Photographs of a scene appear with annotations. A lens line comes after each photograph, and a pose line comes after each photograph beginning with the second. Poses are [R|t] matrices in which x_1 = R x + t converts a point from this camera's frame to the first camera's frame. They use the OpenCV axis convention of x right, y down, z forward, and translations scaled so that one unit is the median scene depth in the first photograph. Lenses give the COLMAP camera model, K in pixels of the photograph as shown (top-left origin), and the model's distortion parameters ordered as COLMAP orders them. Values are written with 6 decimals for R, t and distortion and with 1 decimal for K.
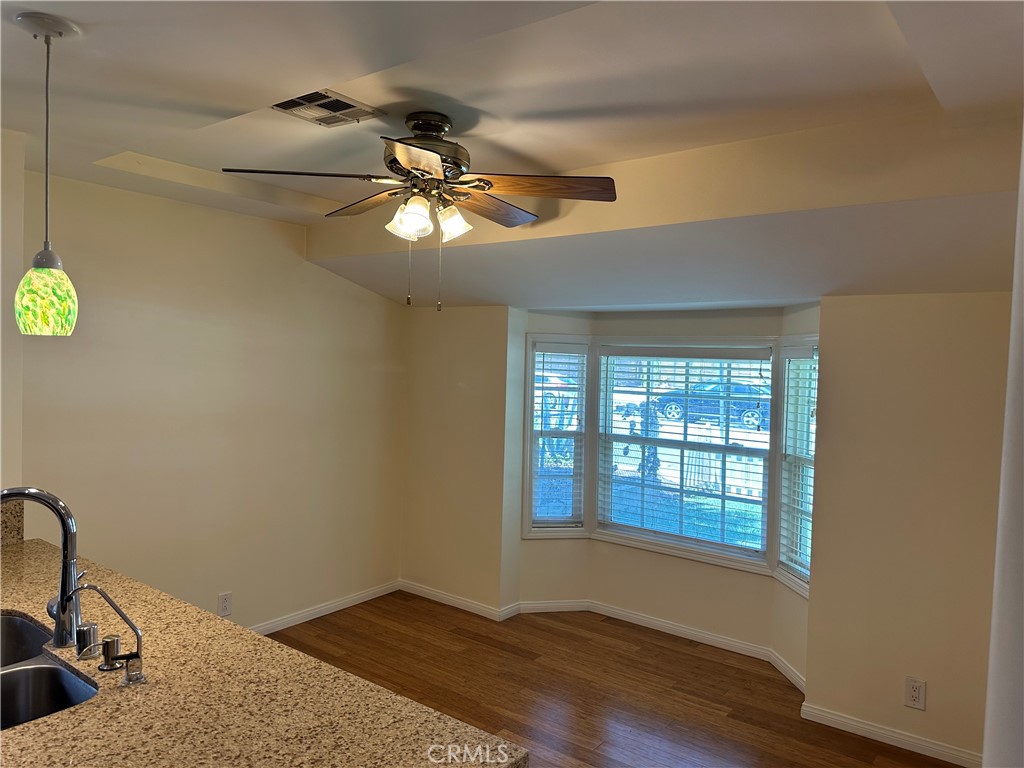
lens RADIAL K [[719.2, 0, 508.6], [0, 719.2, 372.2], [0, 0, 1]] dist [0.077516, -0.103063]
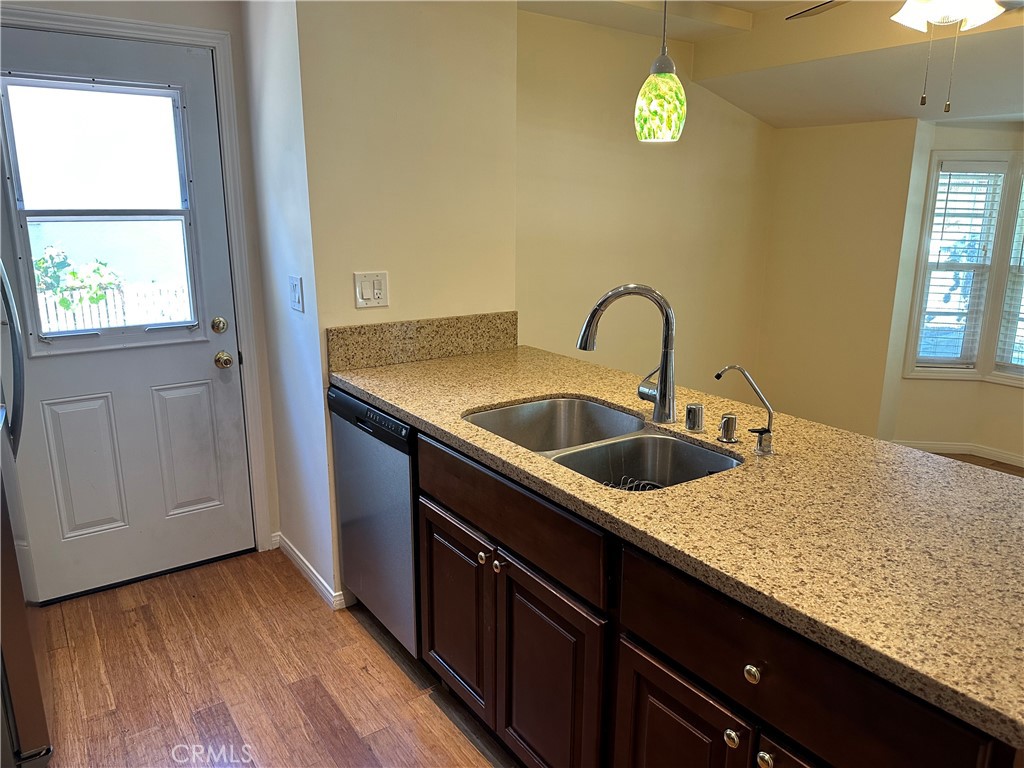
lens RADIAL K [[719.2, 0, 506.6], [0, 719.2, 384.9], [0, 0, 1]] dist [0.077516, -0.103063]
pose [[0.952386, 0.051440, -0.300523, -0.333628], [0.016030, 0.975854, 0.217834, 0.041084], [0.304472, -0.212279, 0.928566, -0.087870]]
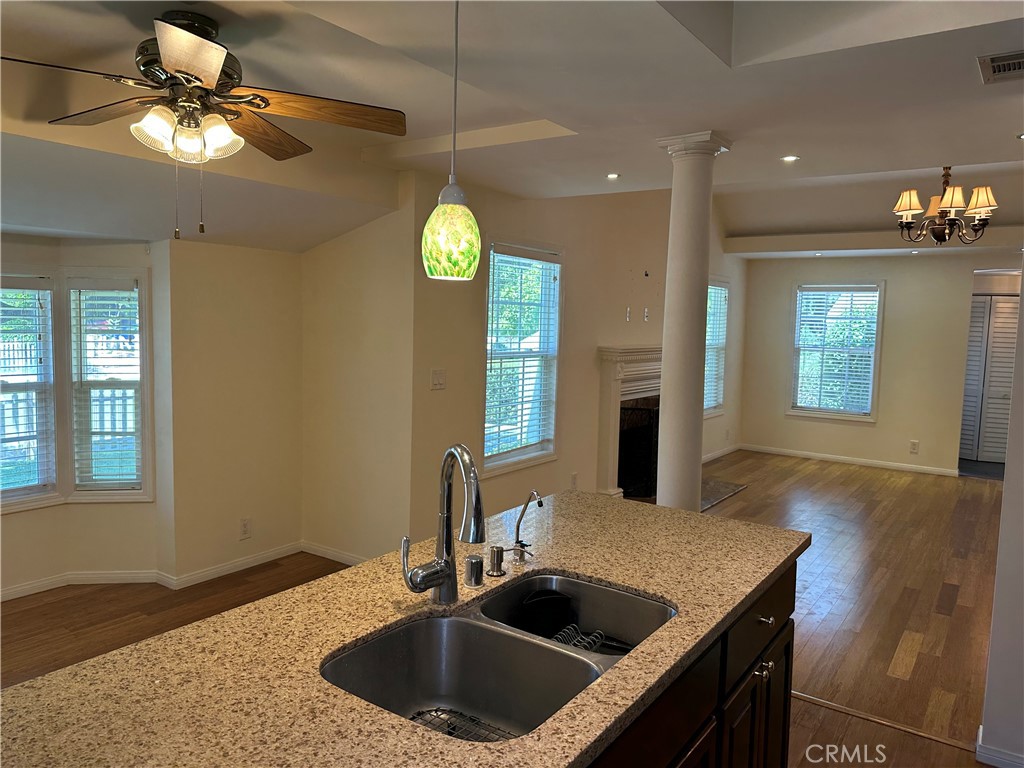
lens RADIAL K [[719.2, 0, 520.4], [0, 719.2, 375.8], [0, 0, 1]] dist [0.077516, -0.103063]
pose [[-0.047051, -0.108747, 0.992955, -1.020539], [-0.005147, 0.994070, 0.108625, -0.019714], [-0.998879, 0.000000, -0.047332, 0.627784]]
